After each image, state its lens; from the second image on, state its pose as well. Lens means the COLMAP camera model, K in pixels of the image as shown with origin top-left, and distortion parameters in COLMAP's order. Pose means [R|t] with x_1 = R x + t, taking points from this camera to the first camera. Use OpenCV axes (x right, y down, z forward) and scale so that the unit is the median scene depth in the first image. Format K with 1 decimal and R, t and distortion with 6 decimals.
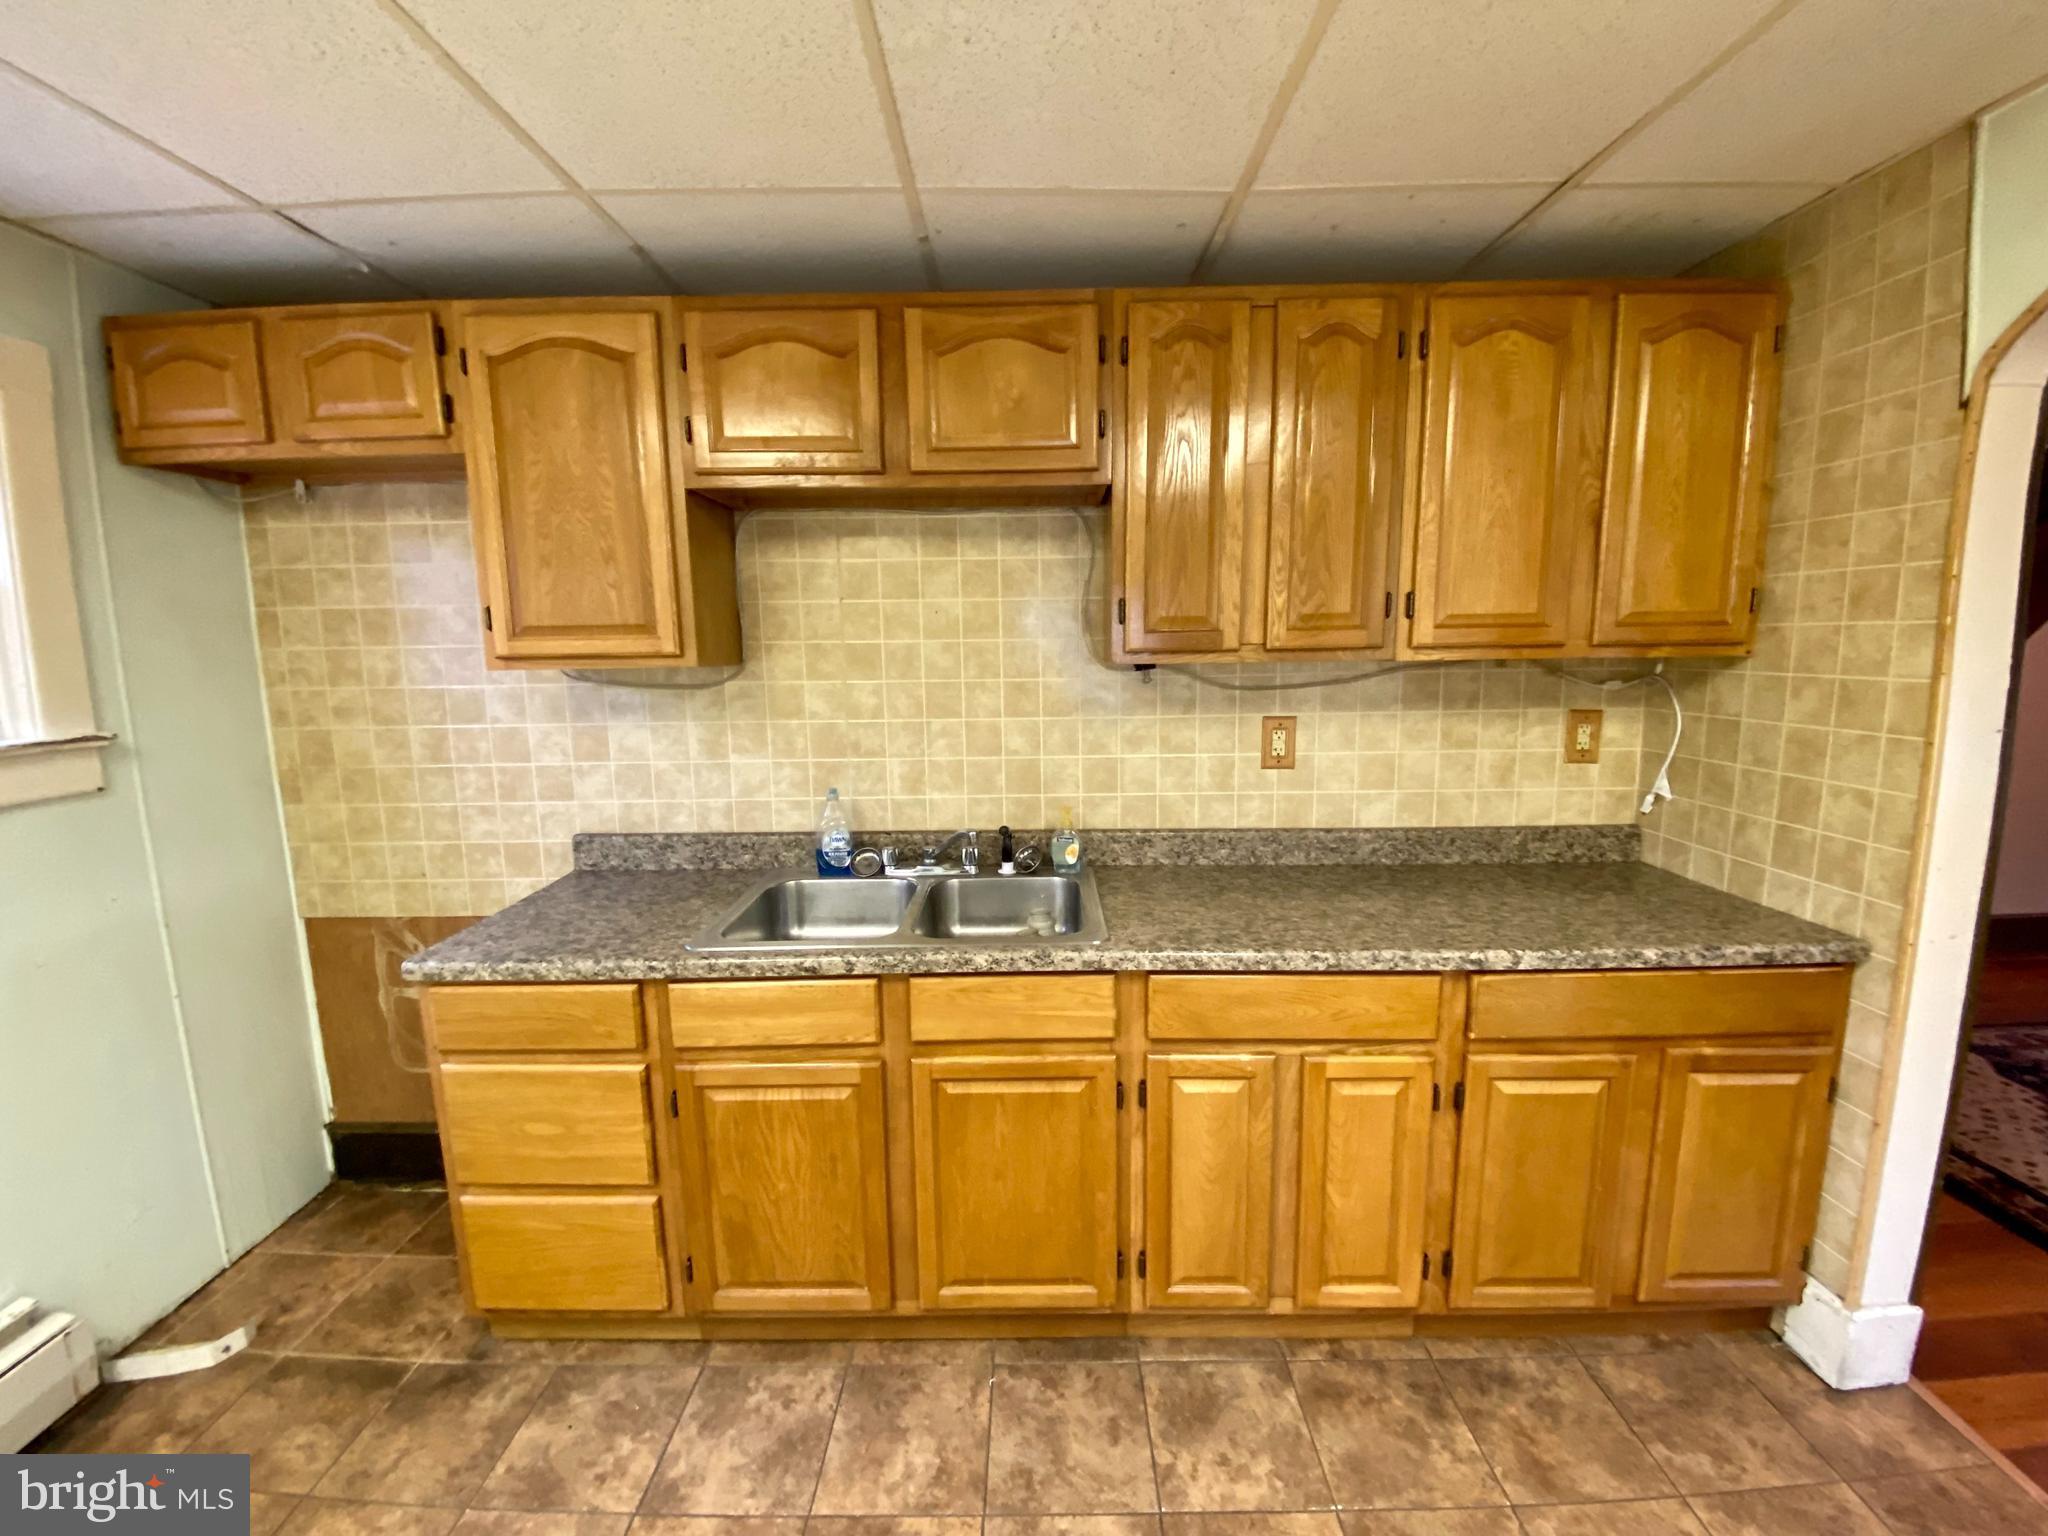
lens RADIAL K [[822.2, 0, 1023.8], [0, 822.2, 765.3], [0, 0, 1]] dist [0.030845, -0.025191]
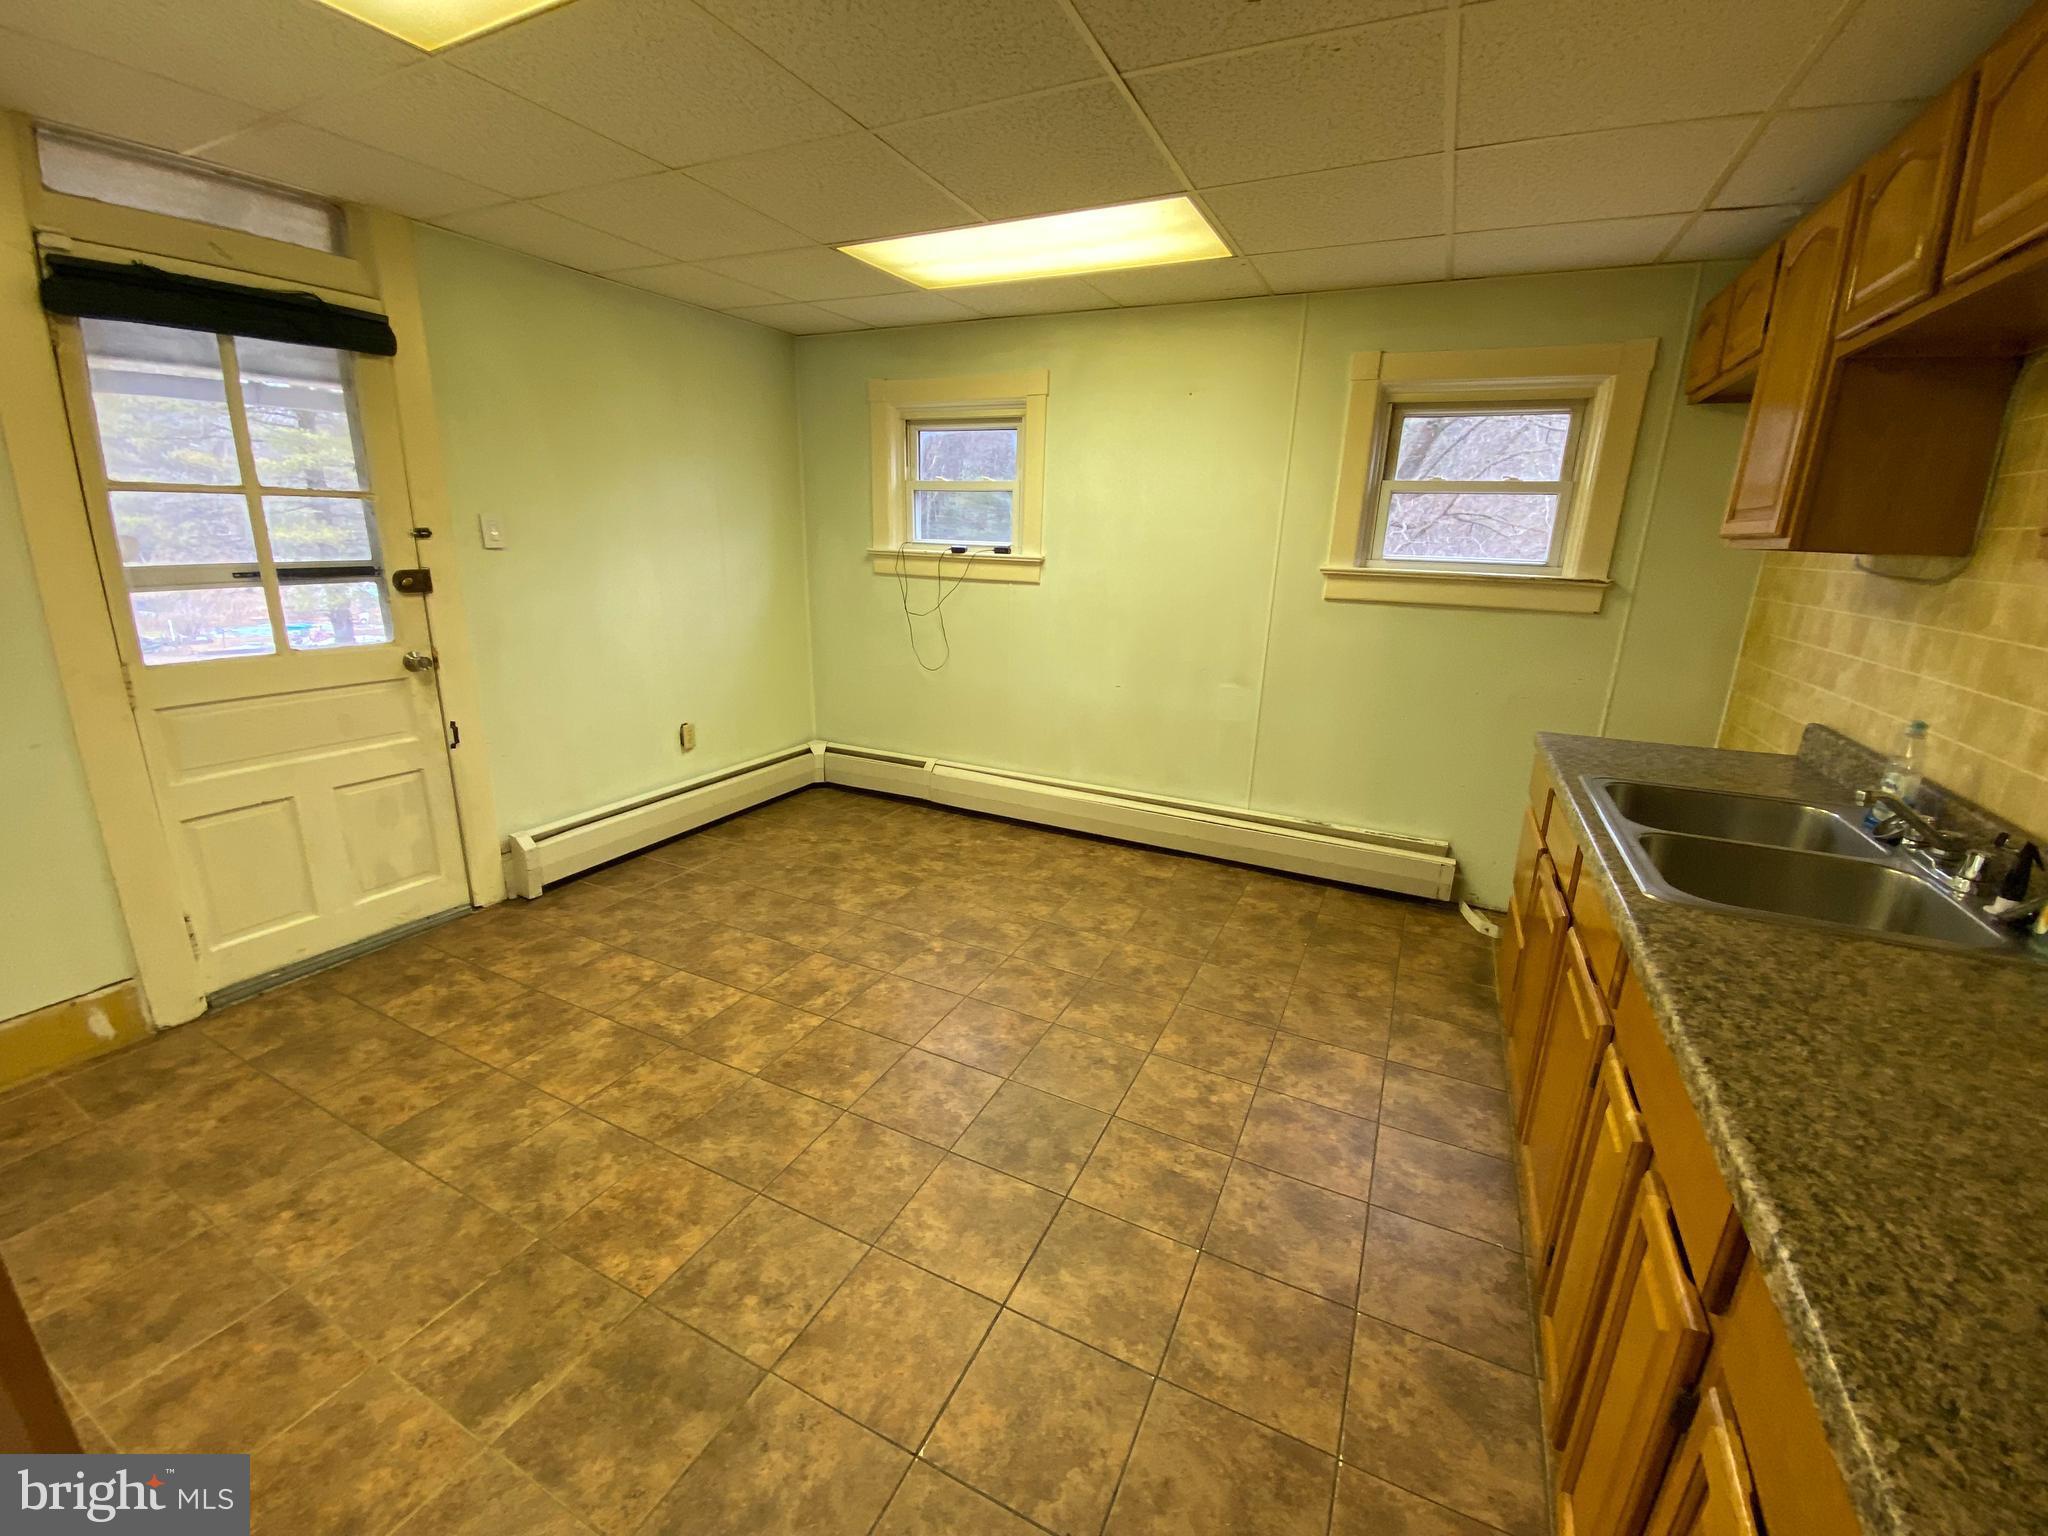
lens RADIAL K [[827.5, 0, 1026.2], [0, 827.5, 761.5], [0, 0, 1]] dist [0.014196, -0.019597]
pose [[-0.431960, 0.240473, -0.869243, 0.810689], [-0.154710, 0.929756, 0.334095, -0.065160], [0.888524, 0.278796, -0.364413, 0.565867]]
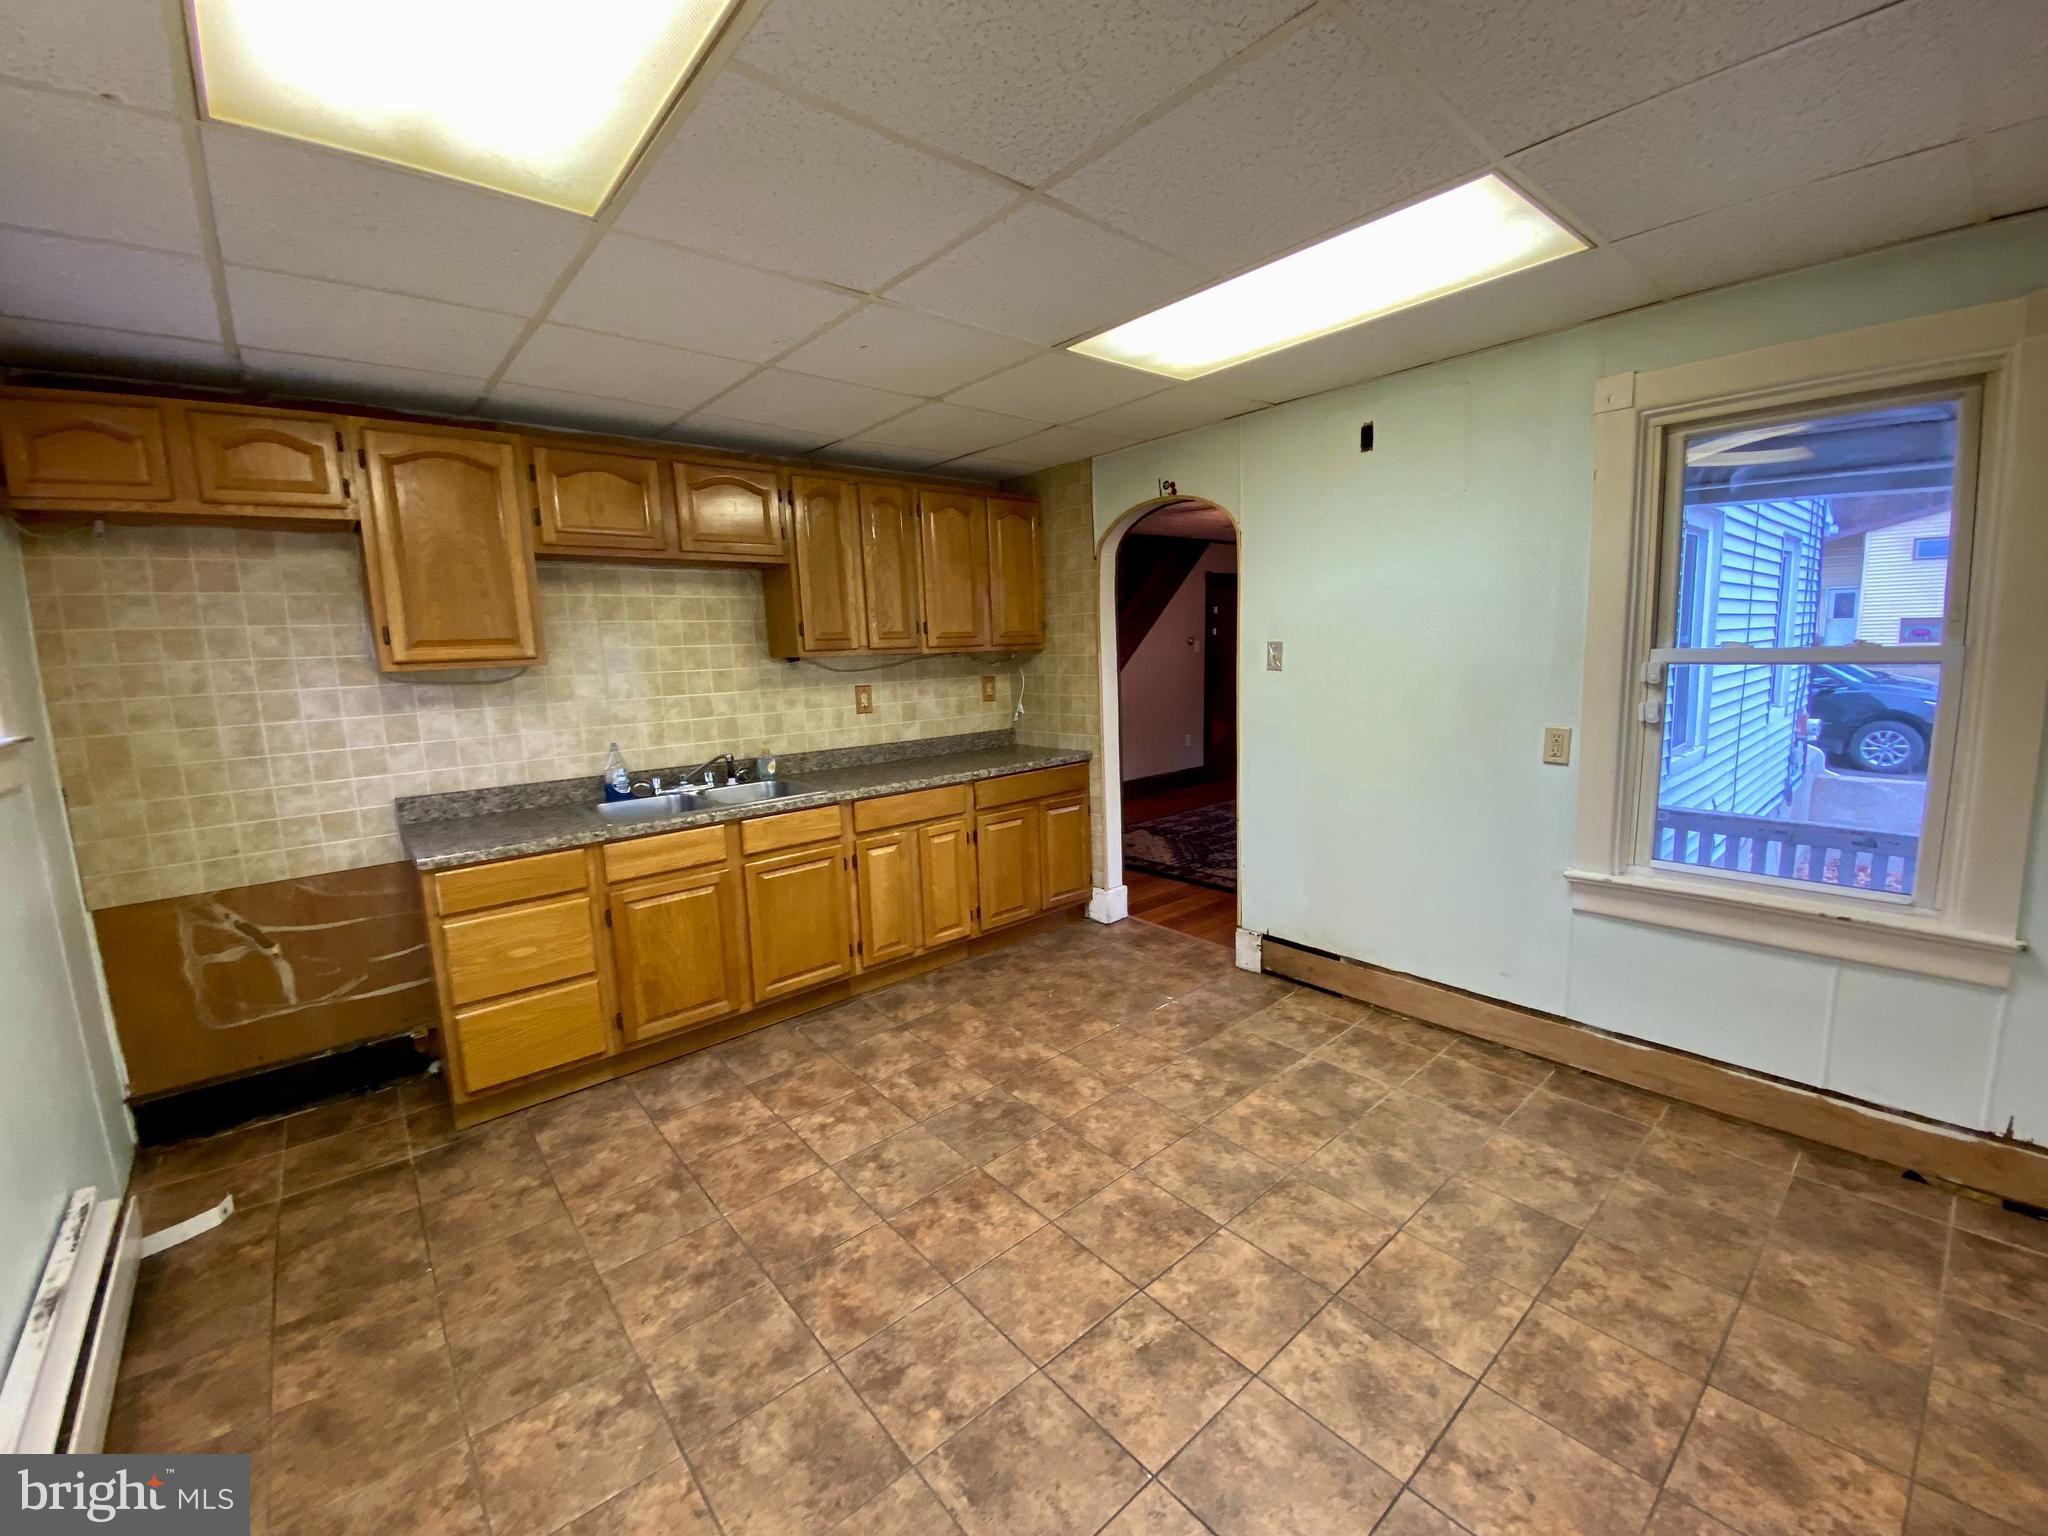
lens RADIAL K [[827.5, 0, 1026.2], [0, 827.5, 761.5], [0, 0, 1]] dist [0.014196, -0.019597]
pose [[0.755042, -0.102672, 0.647588, -0.675822], [0.119147, 0.992705, 0.018471, 0.127997], [-0.644760, 0.063211, 0.761767, -0.697147]]
